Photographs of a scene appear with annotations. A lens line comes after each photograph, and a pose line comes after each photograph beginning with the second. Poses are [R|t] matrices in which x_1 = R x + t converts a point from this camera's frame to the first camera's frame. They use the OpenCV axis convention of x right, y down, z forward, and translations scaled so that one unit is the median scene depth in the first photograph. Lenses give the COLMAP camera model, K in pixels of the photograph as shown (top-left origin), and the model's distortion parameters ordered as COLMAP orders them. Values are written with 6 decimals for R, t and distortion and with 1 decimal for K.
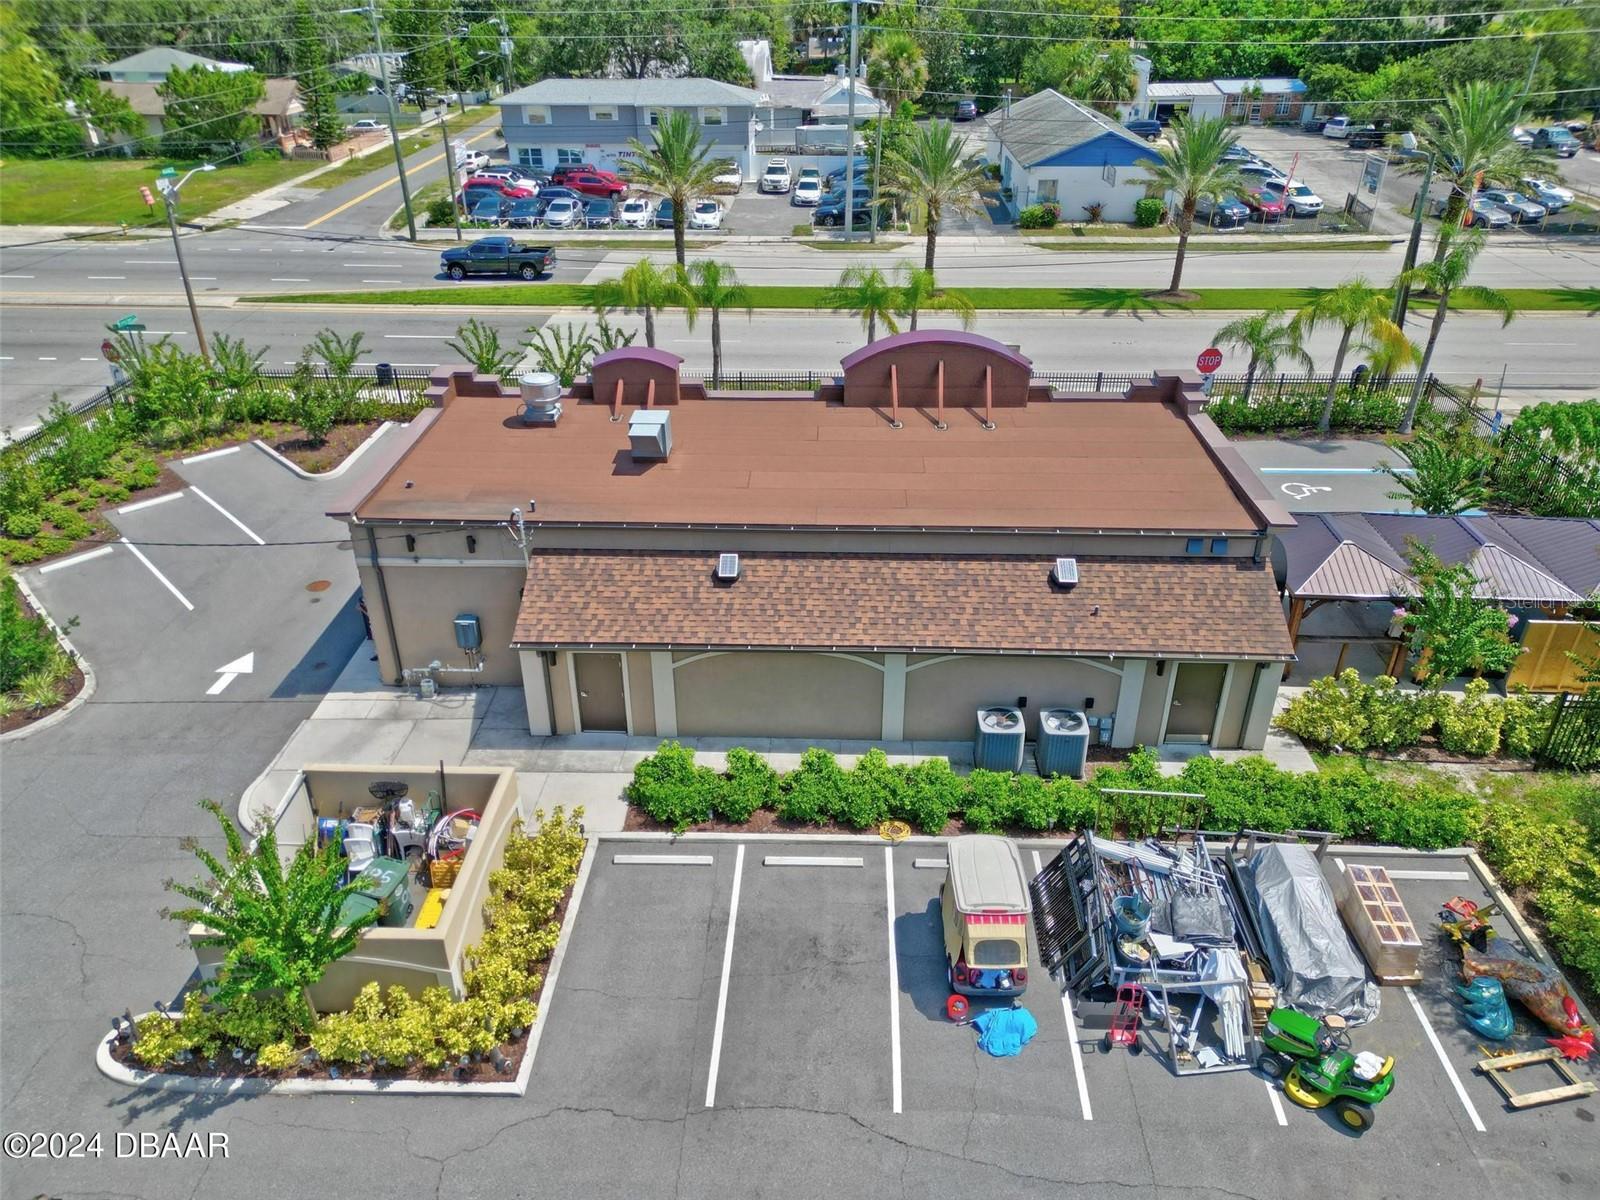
lens RADIAL K [[1121.2, 0, 798.1], [0, 1121.2, 601.4], [0, 0, 1]] dist [0.068325, -0.062658]
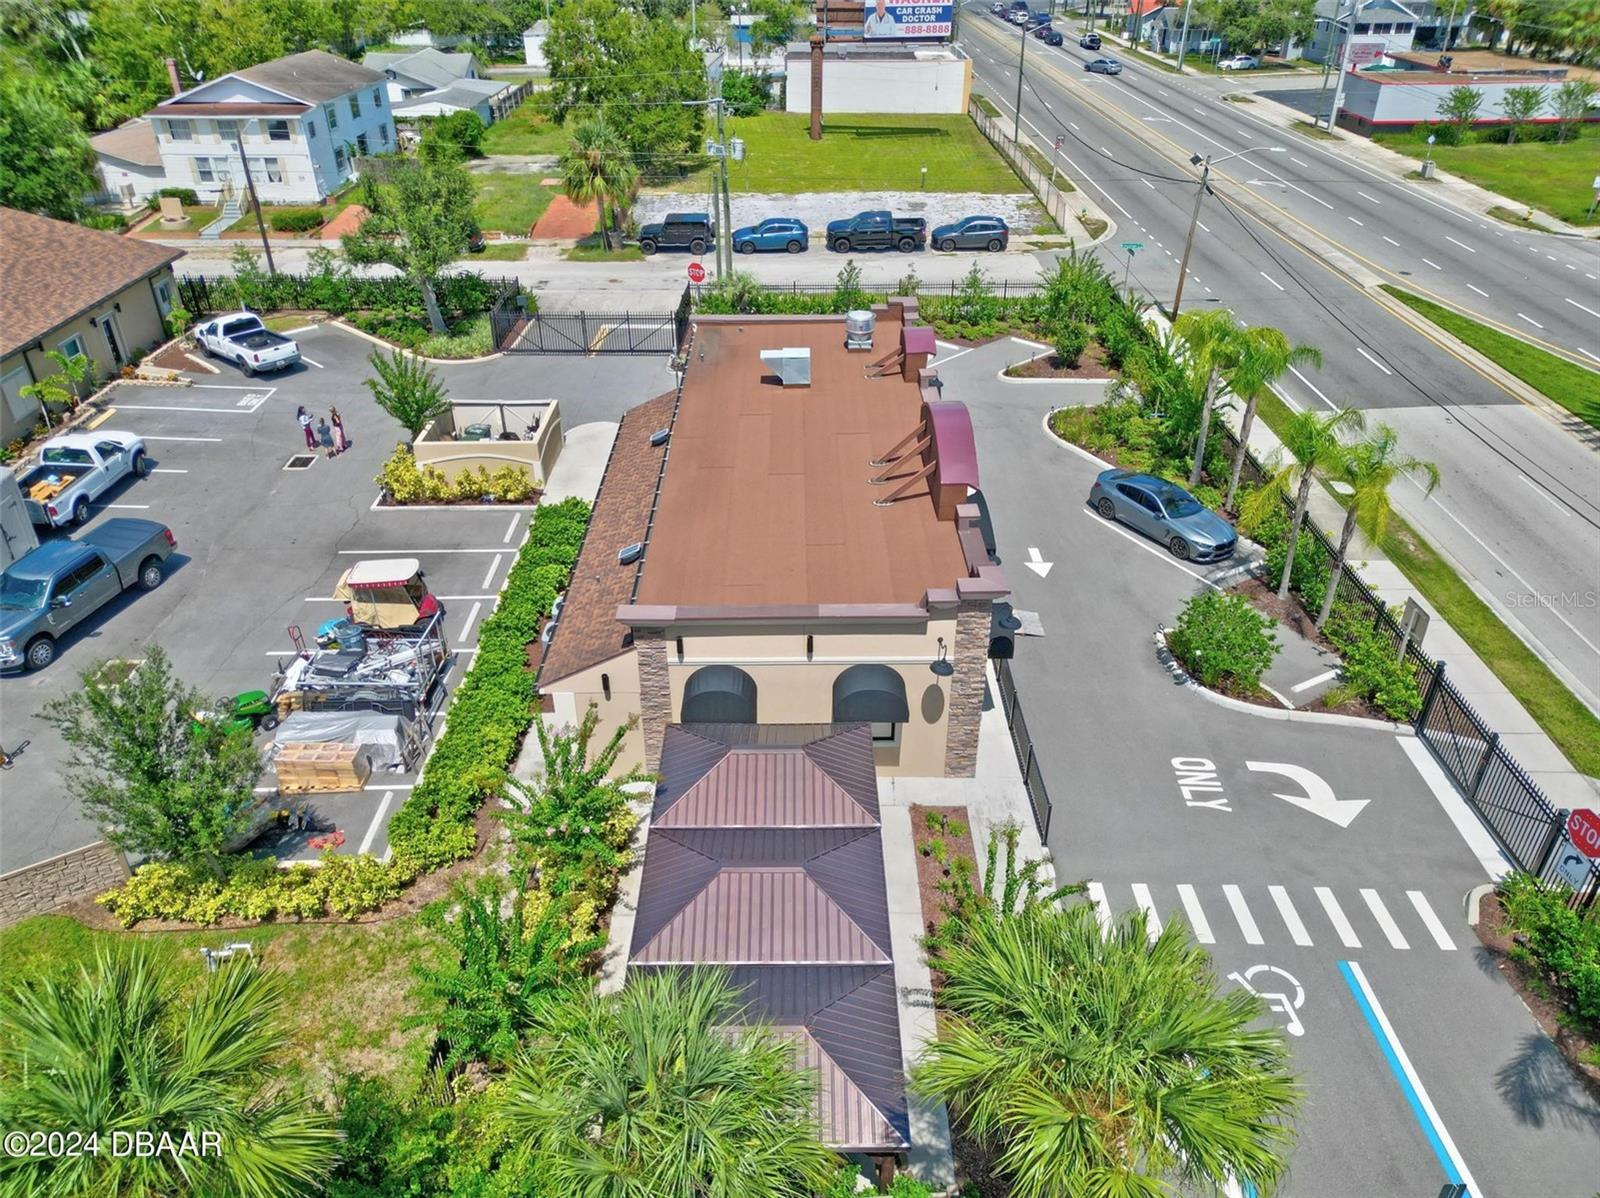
lens RADIAL K [[1121.2, 0, 793.1], [0, 1121.2, 602.7], [0, 0, 1]] dist [0.068325, -0.062658]
pose [[0.037118, 0.528995, -0.847813, 1.145693], [-0.488428, 0.749758, 0.446431, -0.536767], [0.871814, 0.397525, 0.286206, 0.752181]]
